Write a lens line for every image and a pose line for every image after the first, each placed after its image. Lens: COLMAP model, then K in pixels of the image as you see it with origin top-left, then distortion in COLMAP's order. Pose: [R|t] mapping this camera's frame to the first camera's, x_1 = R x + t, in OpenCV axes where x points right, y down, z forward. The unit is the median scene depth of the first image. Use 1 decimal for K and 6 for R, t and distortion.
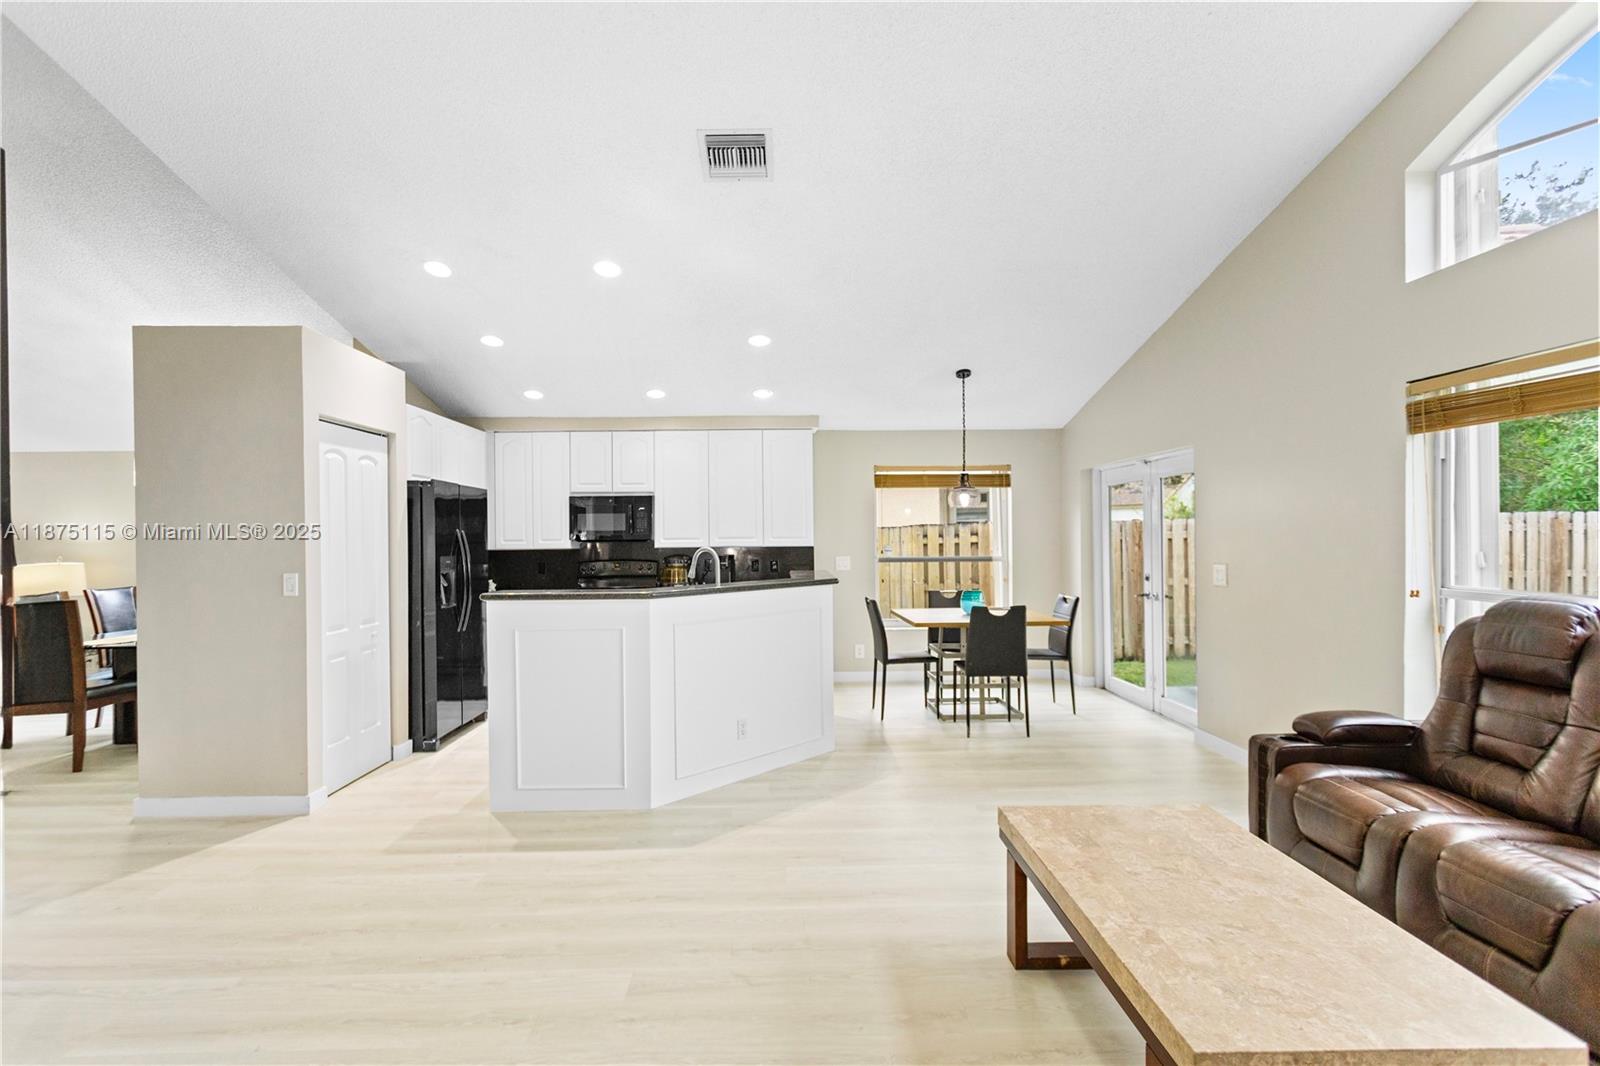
lens RADIAL K [[762.9, 0, 800.0], [0, 762.9, 533.0], [0, 0, 1]] dist [-0.002787, -0.000034]
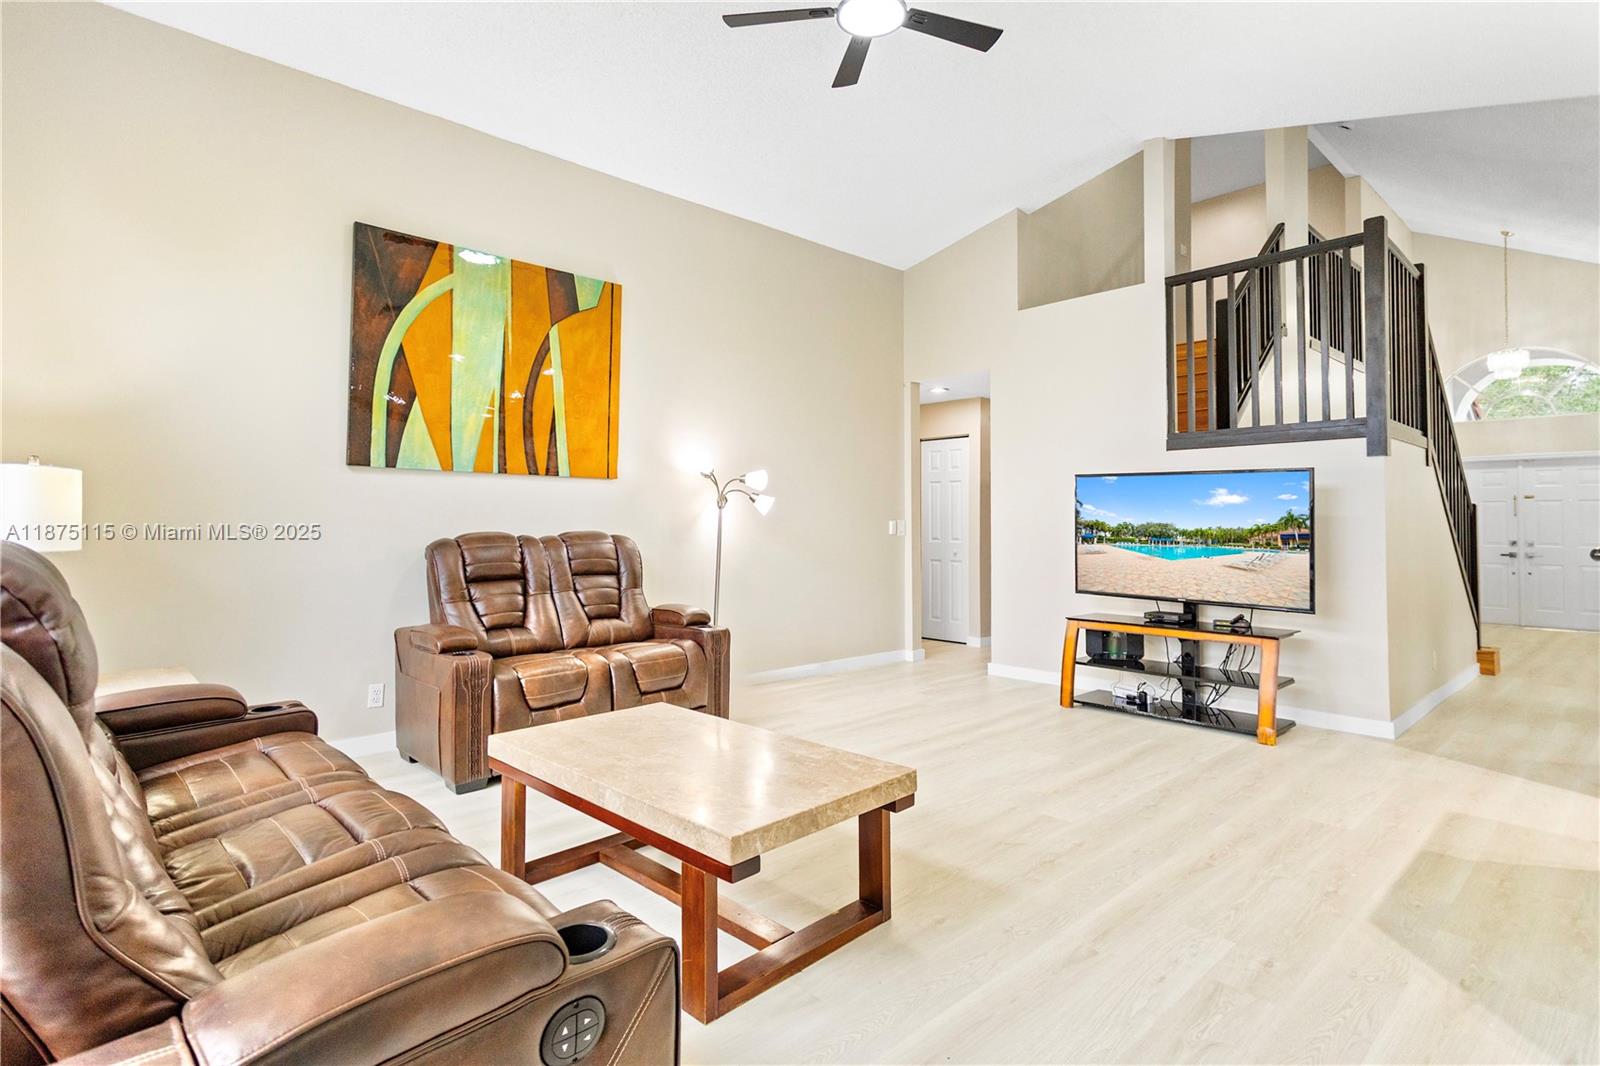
lens RADIAL K [[785.3, 0, 785.5], [0, 785.3, 498.9], [0, 0, 1]] dist [-0.001524, 0.000667]
pose [[-0.755091, -0.008809, -0.655561, 0.639027], [0.002848, 0.999856, -0.016716, 0.048465], [0.655614, -0.014489, -0.754957, 1.097357]]
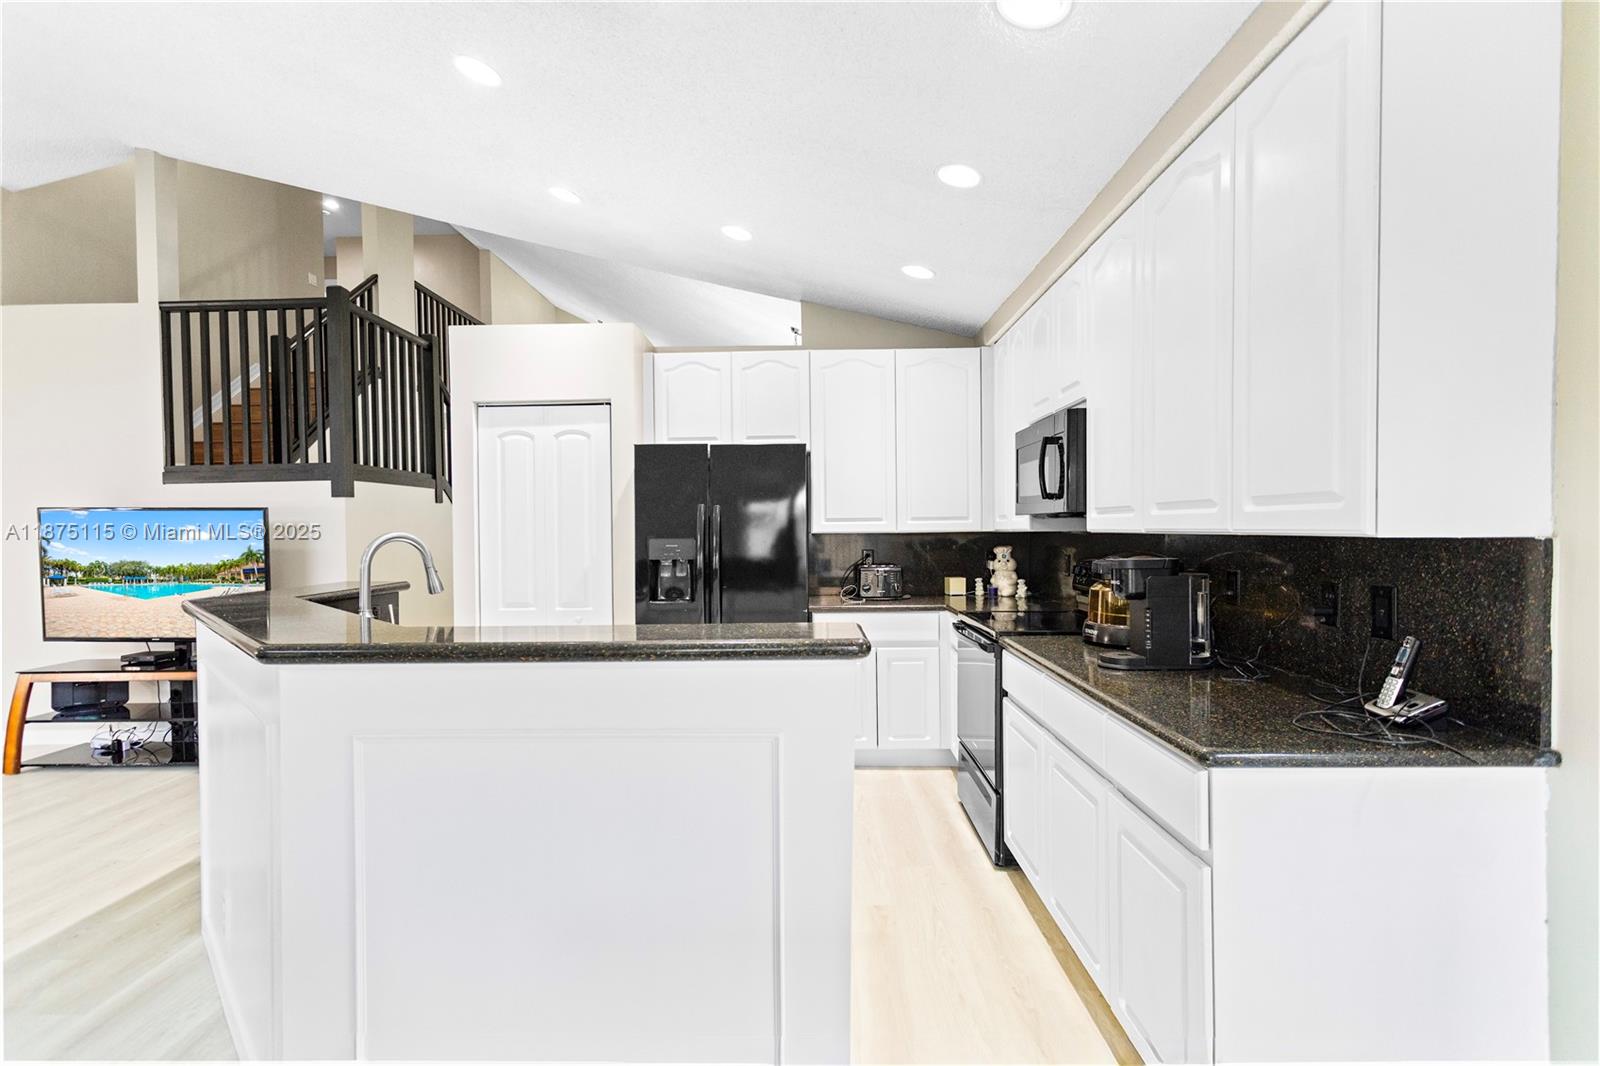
lens RADIAL K [[745.9, 0, 800.0], [0, 745.9, 533.0], [0, 0, 1]] dist [-0.001360, -0.000330]
pose [[-0.045177, 0.025572, -0.998652, 0.437397], [0.014837, 0.999579, 0.024925, 0.009784], [0.998869, -0.013691, -0.045538, 1.640774]]
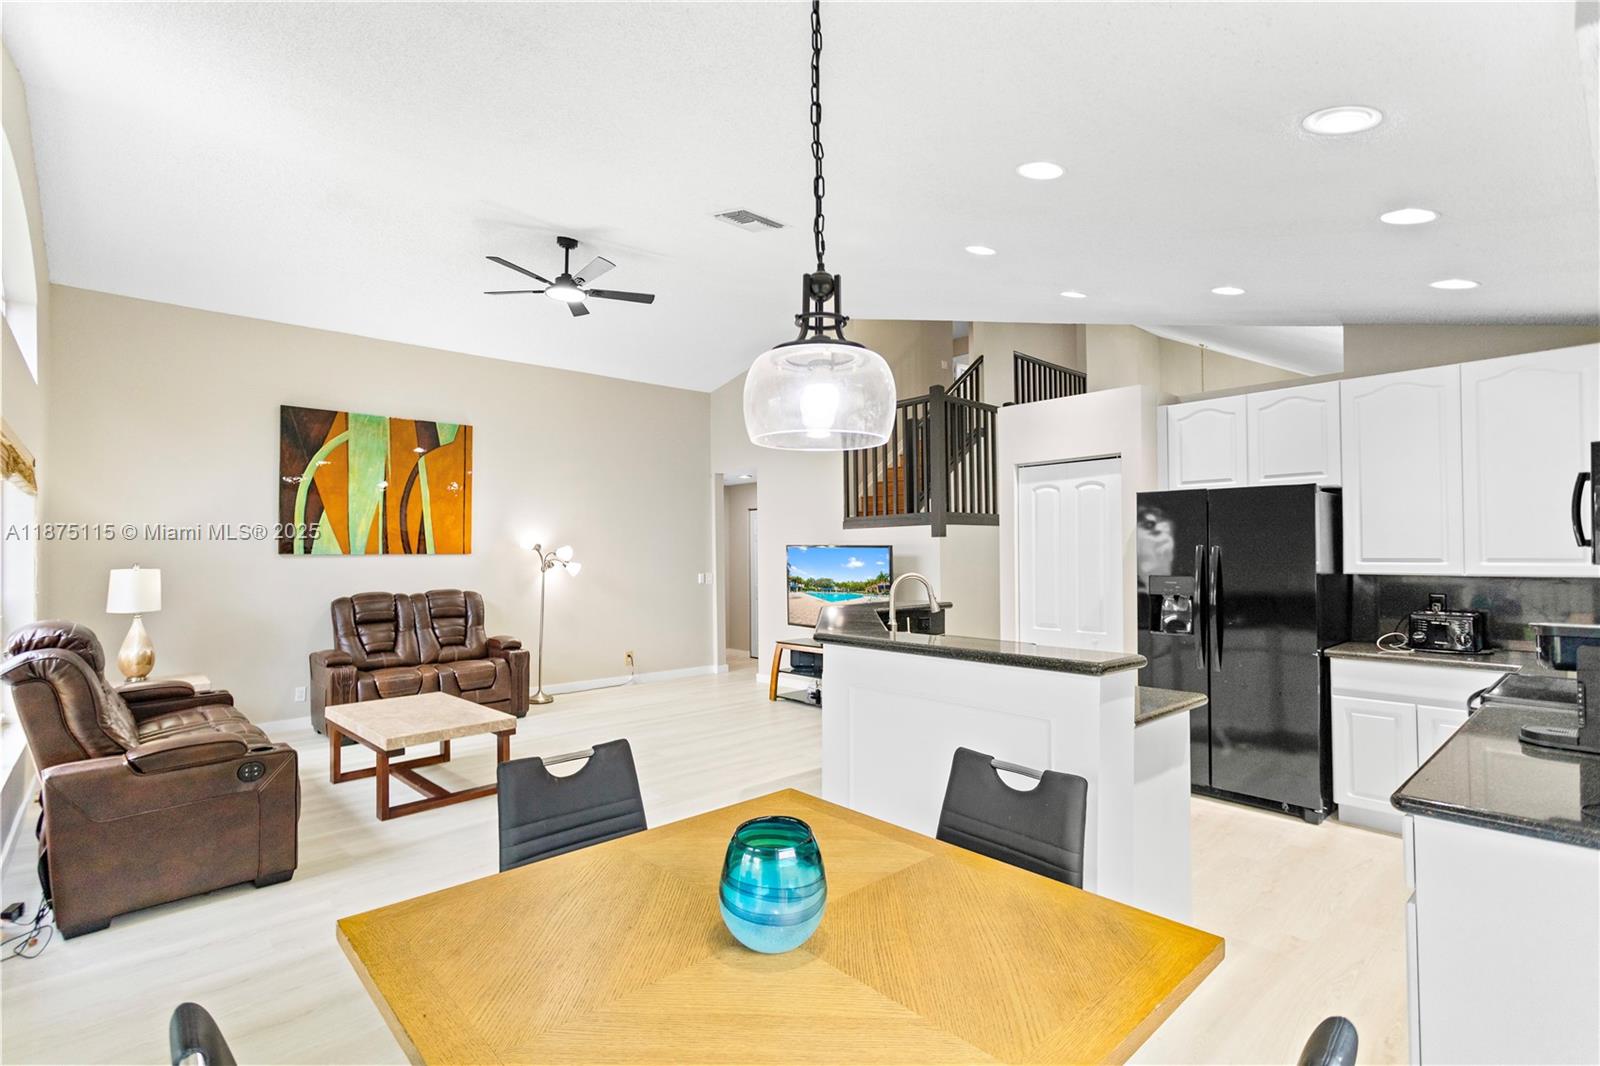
lens RADIAL K [[745.9, 0, 800.0], [0, 745.9, 533.0], [0, 0, 1]] dist [-0.001360, -0.000330]
pose [[-0.758264, 0.000778, -0.651947, 0.590203], [0.016116, 0.999716, -0.017550, -0.015799], [0.651748, -0.023814, -0.758061, 1.925563]]
